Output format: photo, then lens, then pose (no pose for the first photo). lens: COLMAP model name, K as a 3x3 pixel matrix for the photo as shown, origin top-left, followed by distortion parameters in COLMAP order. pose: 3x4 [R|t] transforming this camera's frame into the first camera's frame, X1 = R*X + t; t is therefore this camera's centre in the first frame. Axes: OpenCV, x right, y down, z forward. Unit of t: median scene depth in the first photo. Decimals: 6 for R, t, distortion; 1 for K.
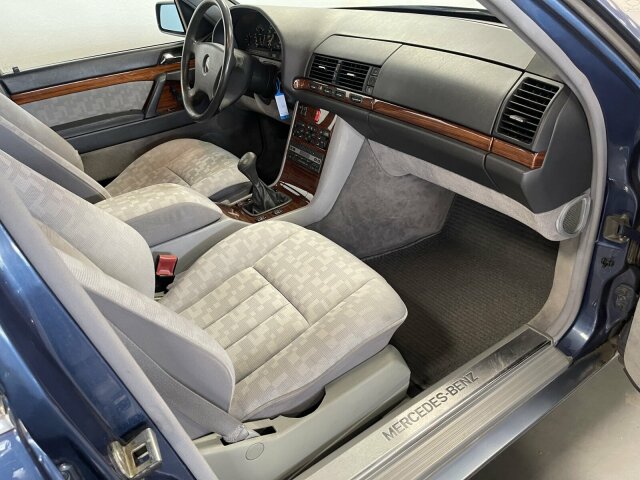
lens RADIAL K [[484.4, 0, 322.7], [0, 484.4, 238.8], [0, 0, 1]] dist [0.049239, -0.090933]
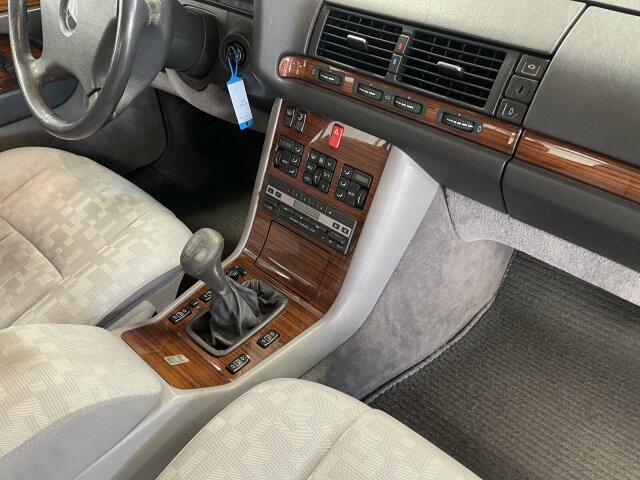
lens RADIAL K [[478.4, 0, 324.0], [0, 478.4, 235.2], [0, 0, 1]] dist [0.065893, -0.105247]
pose [[0.961701, -0.075493, 0.263500, -0.157140], [0.042100, 0.990600, 0.130154, -0.216993], [-0.270849, -0.114076, 0.955839, 0.522515]]
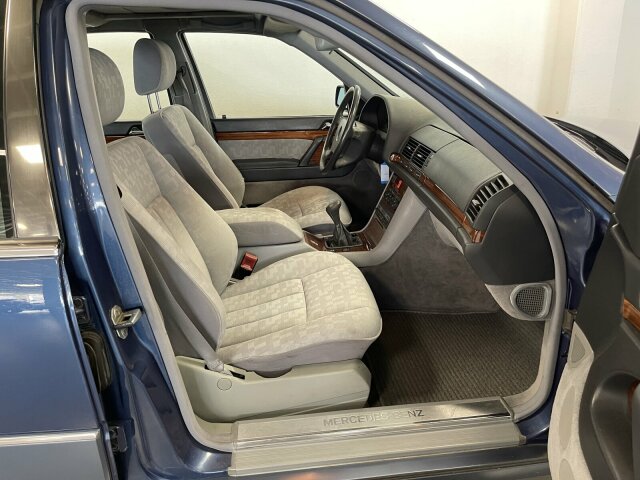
lens RADIAL K [[478.4, 0, 324.0], [0, 478.4, 235.2], [0, 0, 1]] dist [0.065893, -0.105247]
pose [[0.886466, 0.232743, -0.400011, 0.335193], [-0.291286, 0.952254, -0.091461, 0.037420], [0.359625, 0.197595, 0.911935, -0.154155]]
